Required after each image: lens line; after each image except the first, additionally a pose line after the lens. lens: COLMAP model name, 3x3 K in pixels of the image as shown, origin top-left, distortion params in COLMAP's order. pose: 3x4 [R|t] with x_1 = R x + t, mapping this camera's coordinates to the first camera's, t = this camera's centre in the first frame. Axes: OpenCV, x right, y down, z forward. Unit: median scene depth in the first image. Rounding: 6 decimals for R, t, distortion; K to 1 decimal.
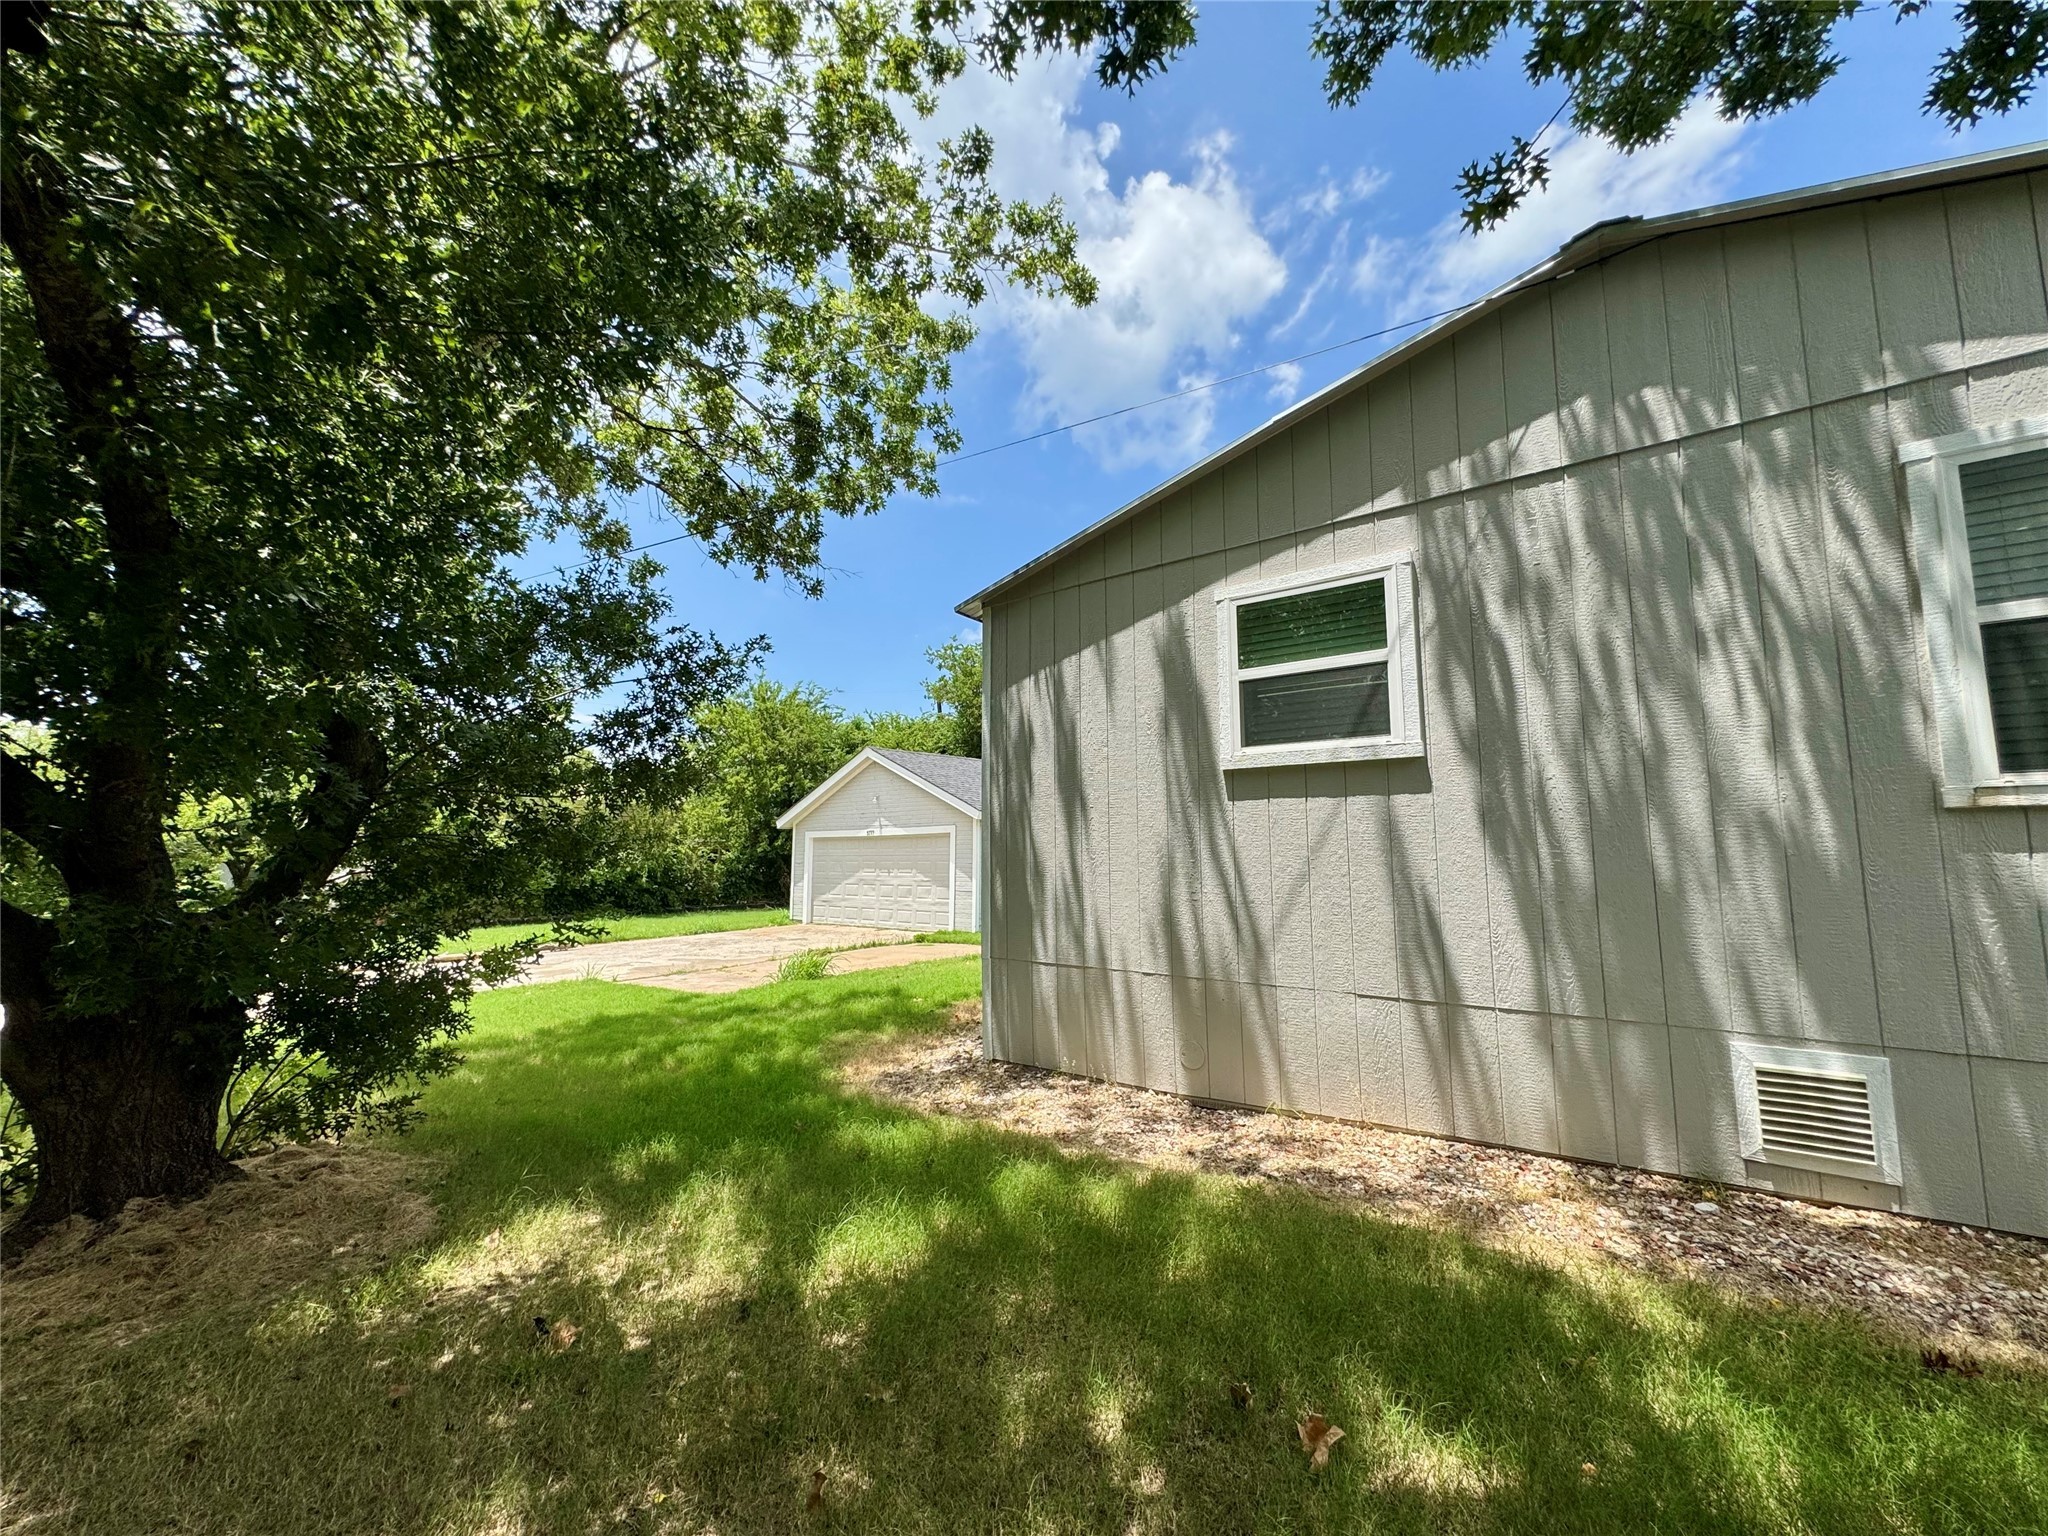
lens RADIAL K [[817.3, 0, 1015.0], [0, 817.3, 769.6], [0, 0, 1]] dist [0.002136, 0.000593]
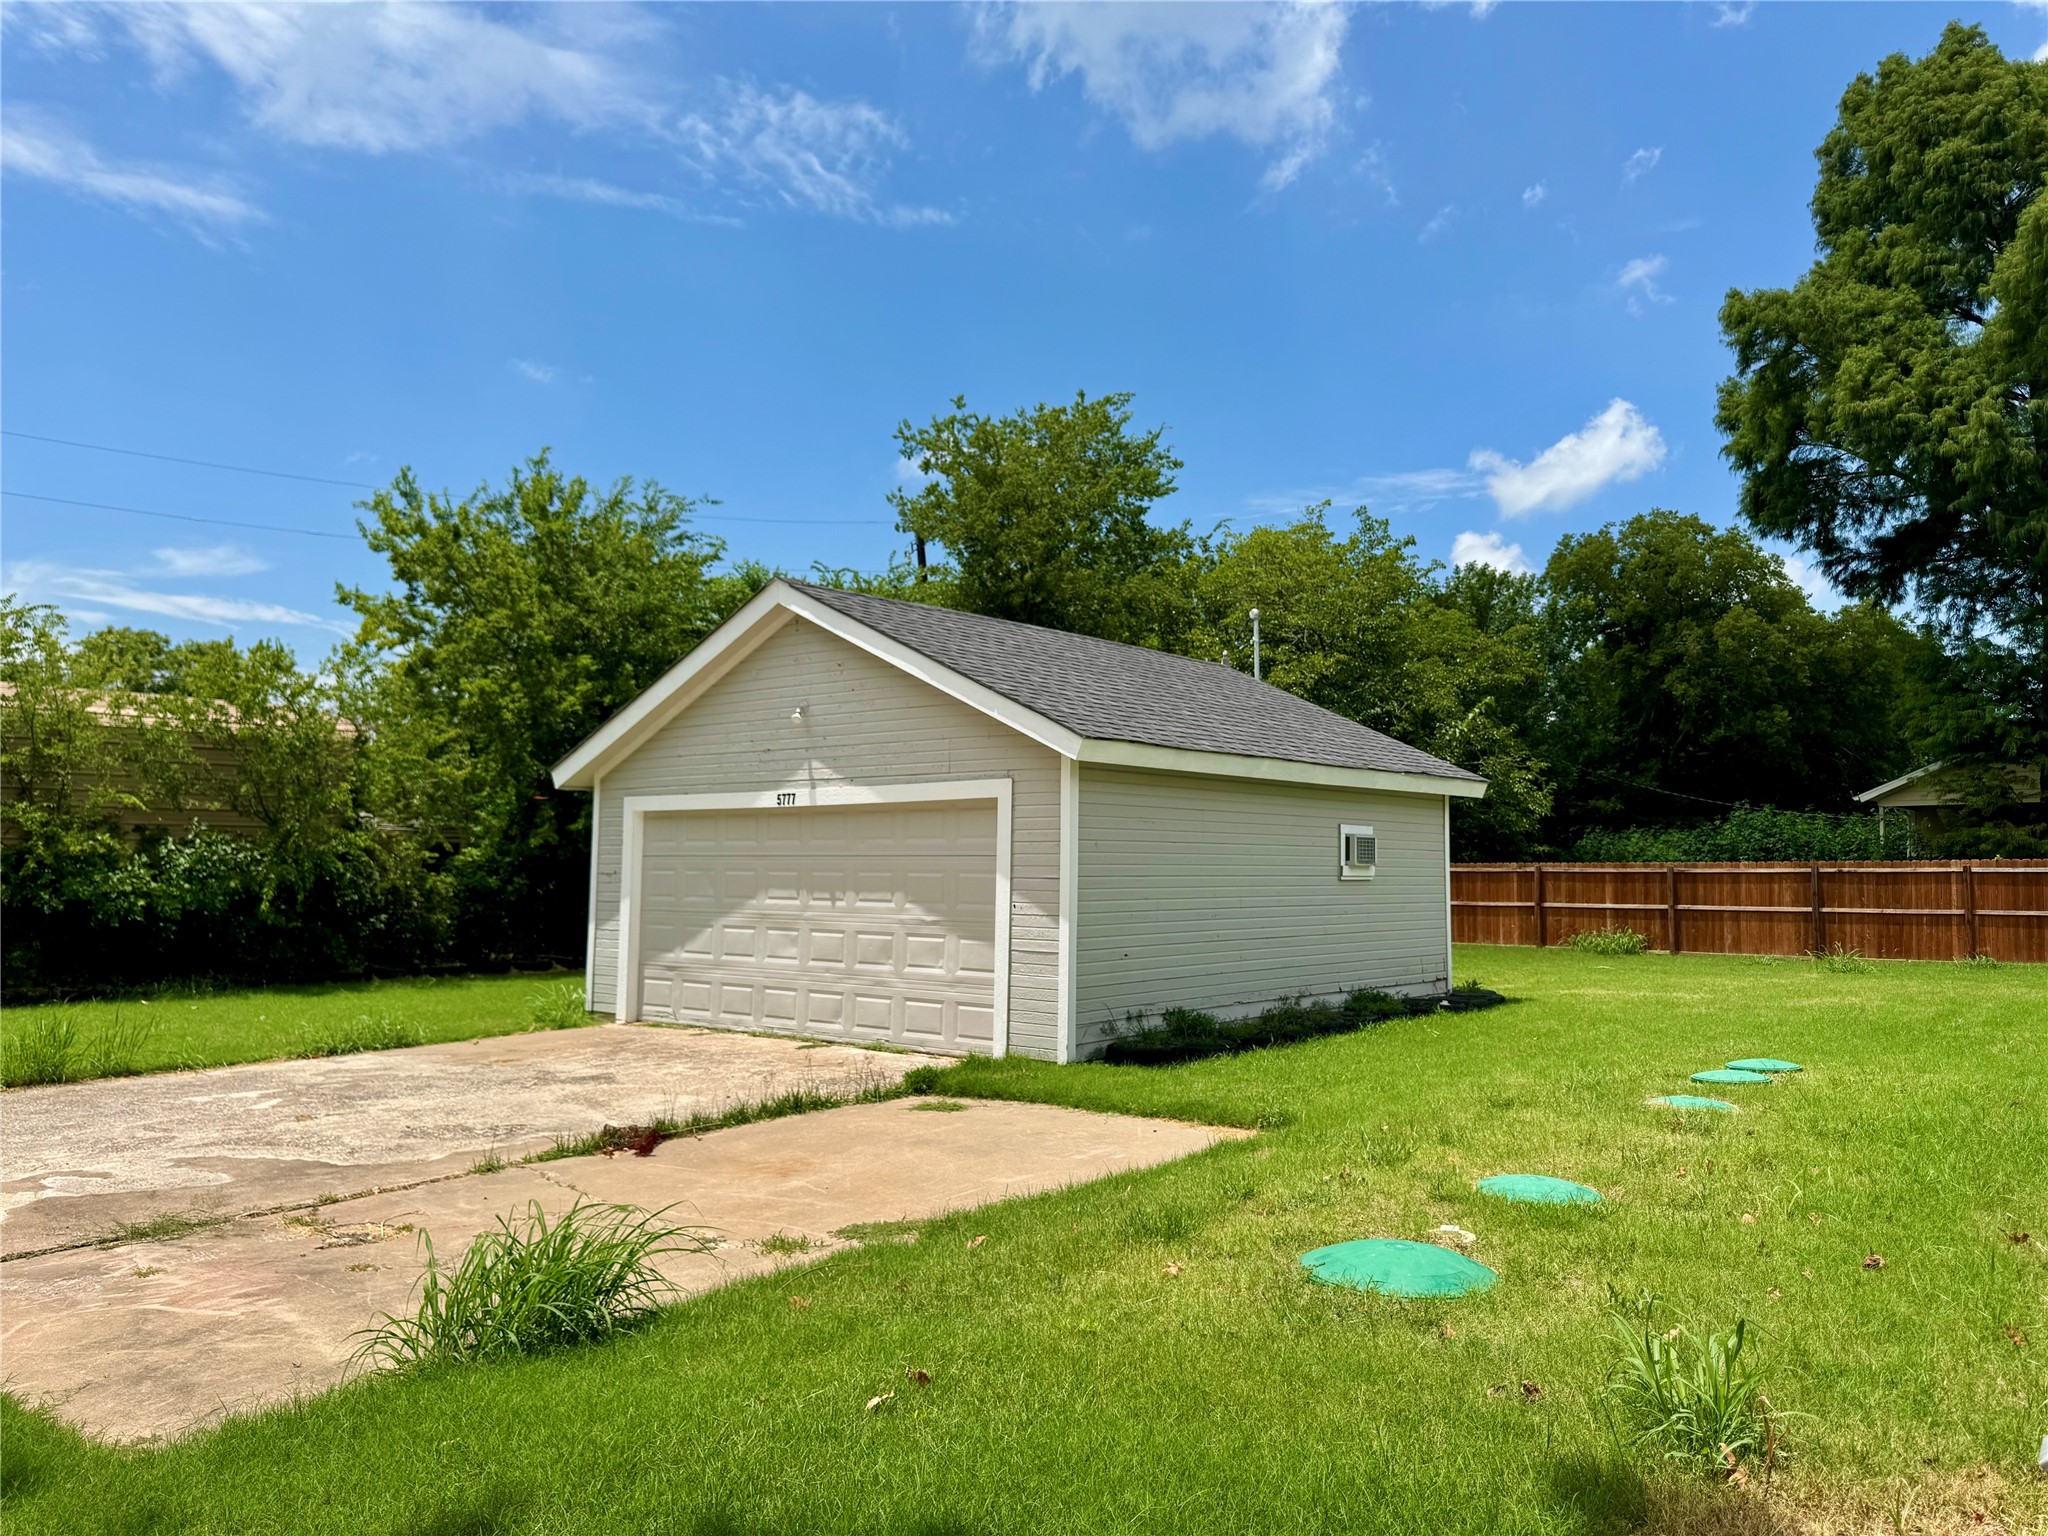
lens RADIAL K [[1450.4, 0, 1031.2], [0, 1450.4, 768.6], [0, 0, 1]] dist [0.043049, 0.000370]
pose [[0.999960, 0.008774, -0.001688, -0.040687], [-0.008699, 0.999142, 0.040481, 0.023804], [0.002042, -0.040465, 0.999179, 0.214073]]
